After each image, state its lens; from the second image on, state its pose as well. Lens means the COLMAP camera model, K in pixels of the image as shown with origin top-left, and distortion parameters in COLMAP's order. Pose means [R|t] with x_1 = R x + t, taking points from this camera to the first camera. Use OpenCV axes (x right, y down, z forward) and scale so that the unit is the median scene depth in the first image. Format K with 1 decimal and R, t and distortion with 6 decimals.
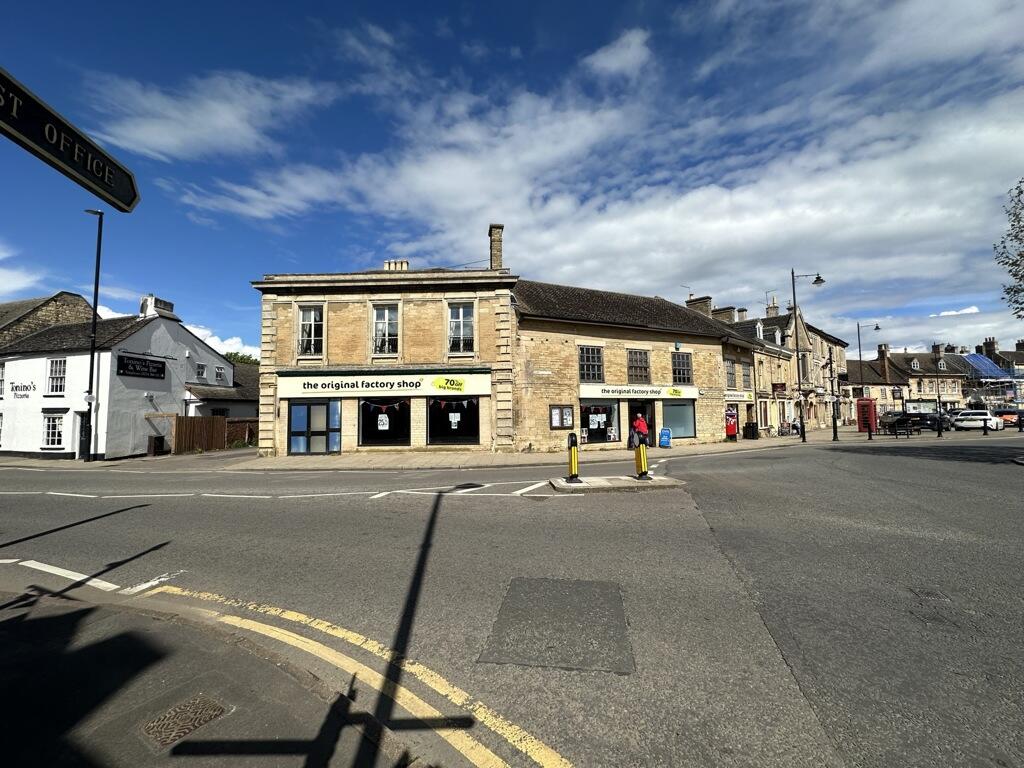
lens RADIAL K [[432.8, 0, 512.5], [0, 432.8, 388.8], [0, 0, 1]] dist [0.001657, 0.000262]
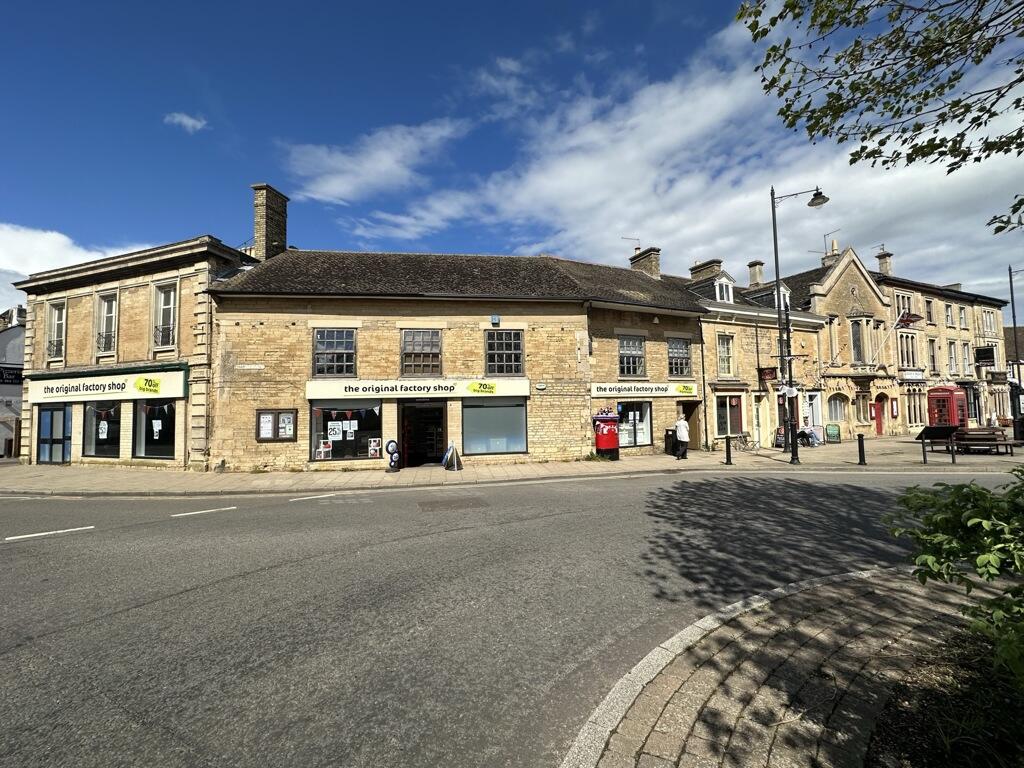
lens RADIAL K [[409.4, 0, 513.1], [0, 409.4, 383.2], [0, 0, 1]] dist [0.000595, 0.000208]
pose [[0.947412, -0.021686, -0.319281, 0.663480], [0.024012, 0.999706, 0.003350, -0.000048], [0.319114, -0.010841, 0.947654, 0.421676]]
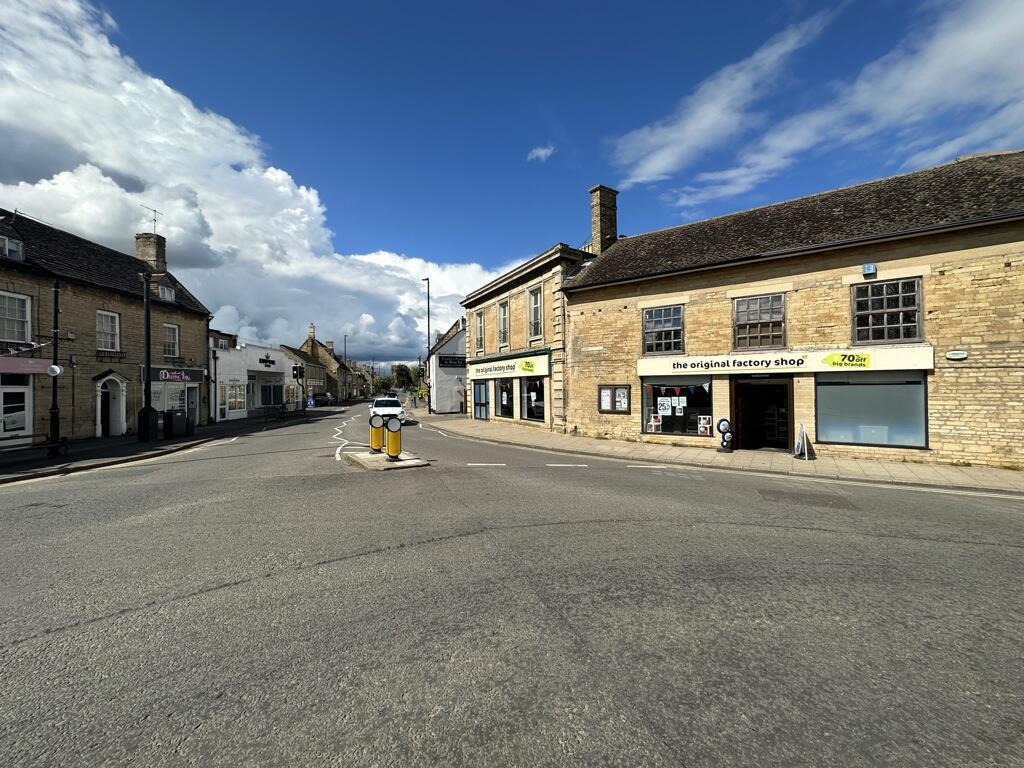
lens RADIAL K [[409.4, 0, 513.1], [0, 409.4, 383.2], [0, 0, 1]] dist [0.000595, 0.000208]
pose [[0.470240, 0.002456, -0.882535, 0.664389], [0.054309, 0.998020, 0.031715, -0.001923], [0.880866, -0.062843, 0.469176, 0.413181]]
